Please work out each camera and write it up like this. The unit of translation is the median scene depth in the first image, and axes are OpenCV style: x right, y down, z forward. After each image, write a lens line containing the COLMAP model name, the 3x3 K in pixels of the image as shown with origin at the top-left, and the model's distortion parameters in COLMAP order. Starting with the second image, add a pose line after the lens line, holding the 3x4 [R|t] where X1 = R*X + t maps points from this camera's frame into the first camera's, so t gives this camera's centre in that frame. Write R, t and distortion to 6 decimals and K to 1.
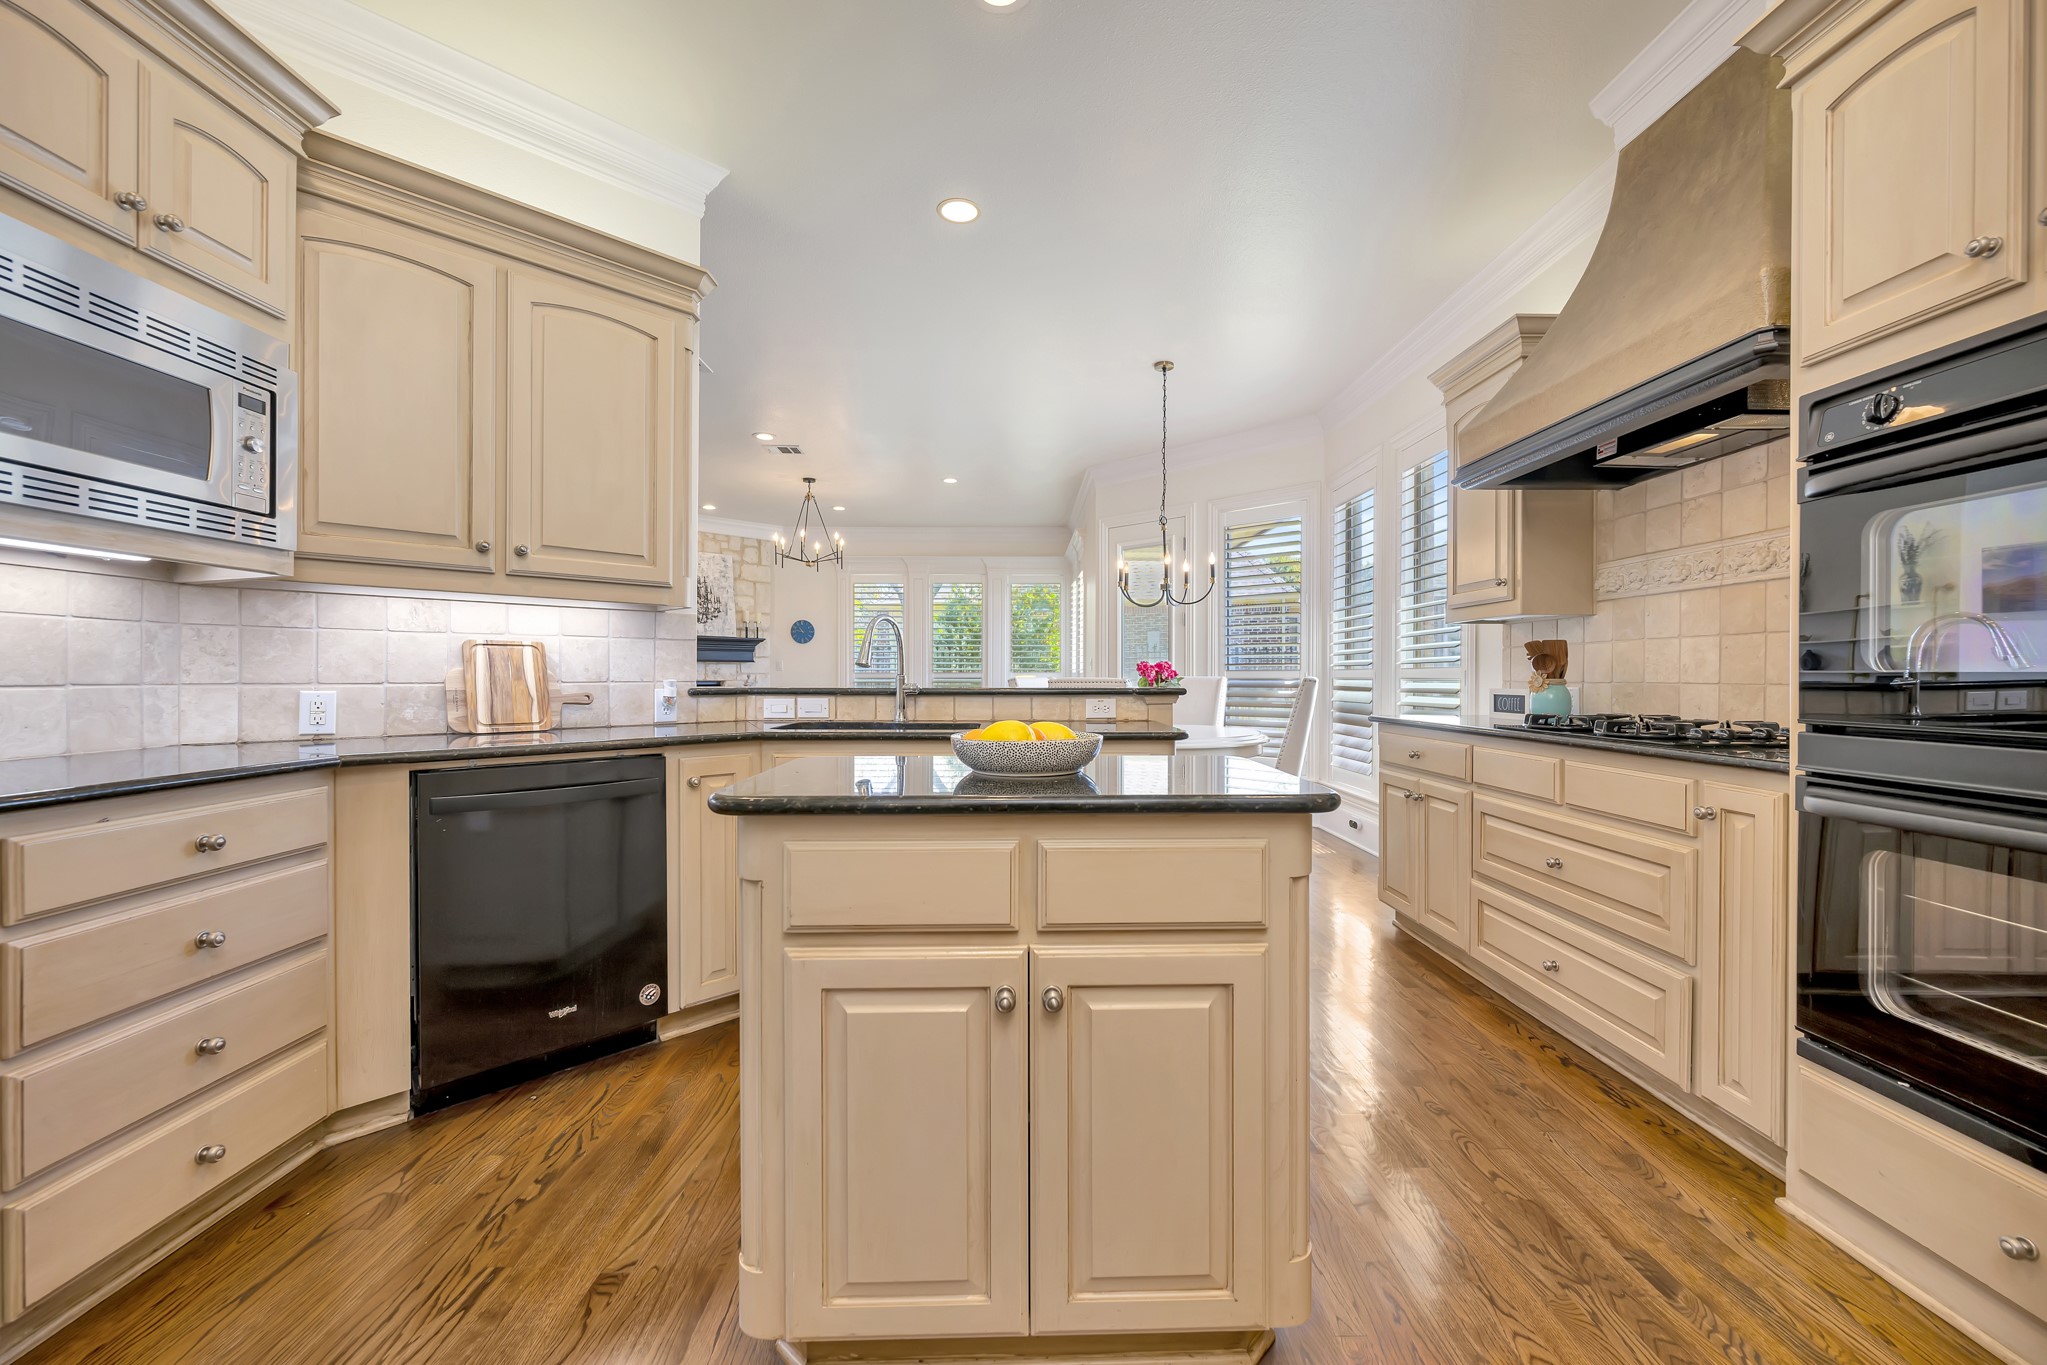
lens RADIAL K [[822.9, 0, 1027.7], [0, 822.9, 684.3], [0, 0, 1]] dist [-0.000716, -0.000724]
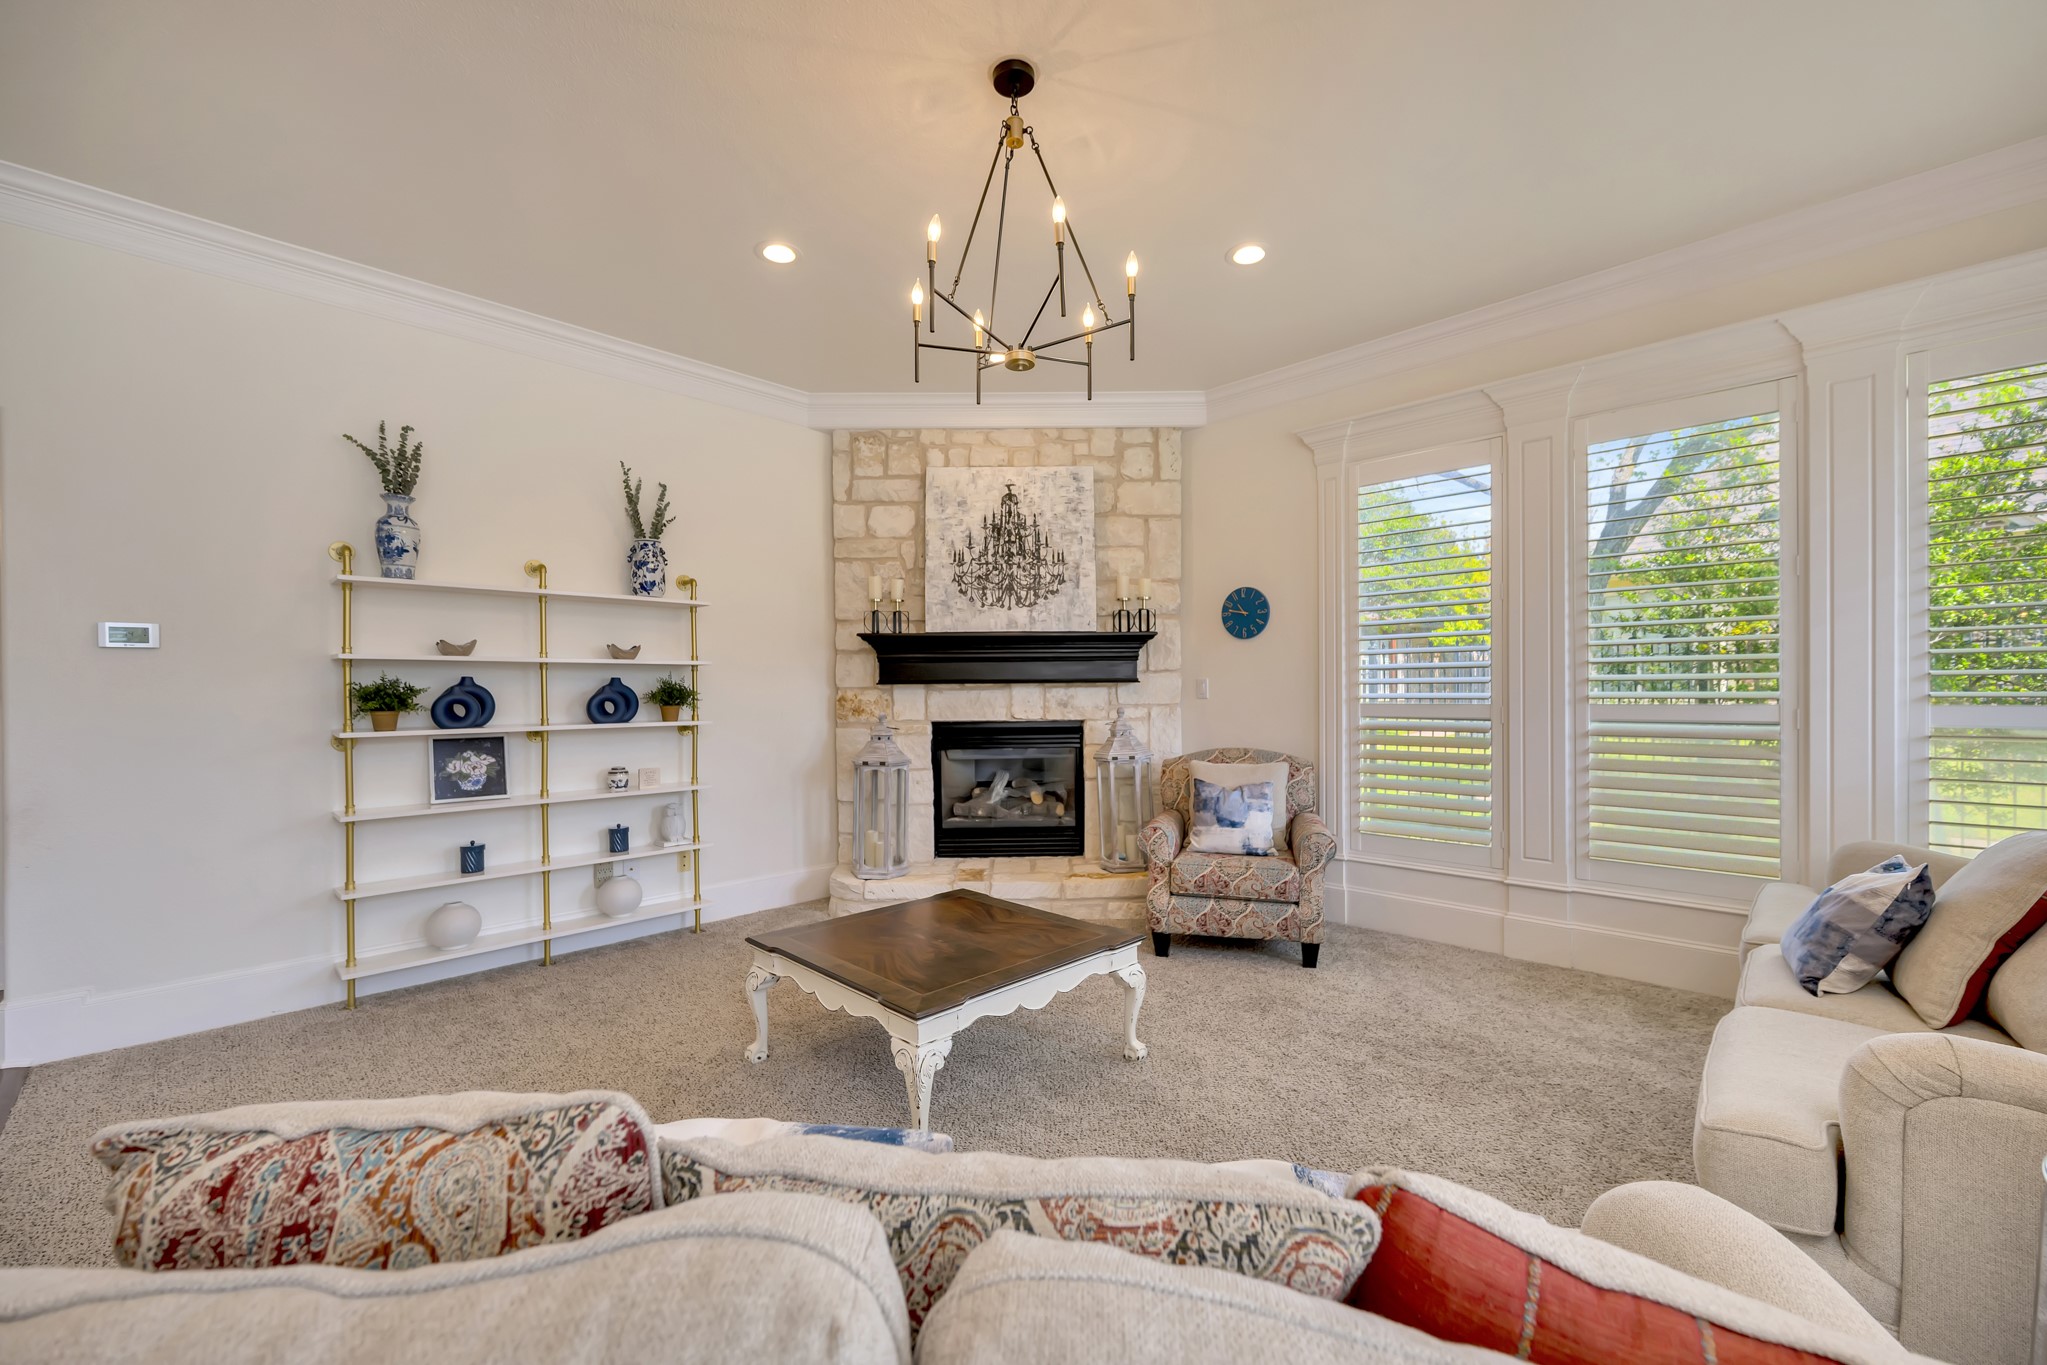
lens RADIAL K [[822.9, 0, 1017.0], [0, 822.9, 695.4], [0, 0, 1]] dist [-0.000716, -0.000724]
pose [[0.696826, -0.002470, -0.717236, -0.037905], [-0.004641, 0.999958, -0.007952, -0.015184], [0.717225, 0.008870, 0.696785, 0.615869]]
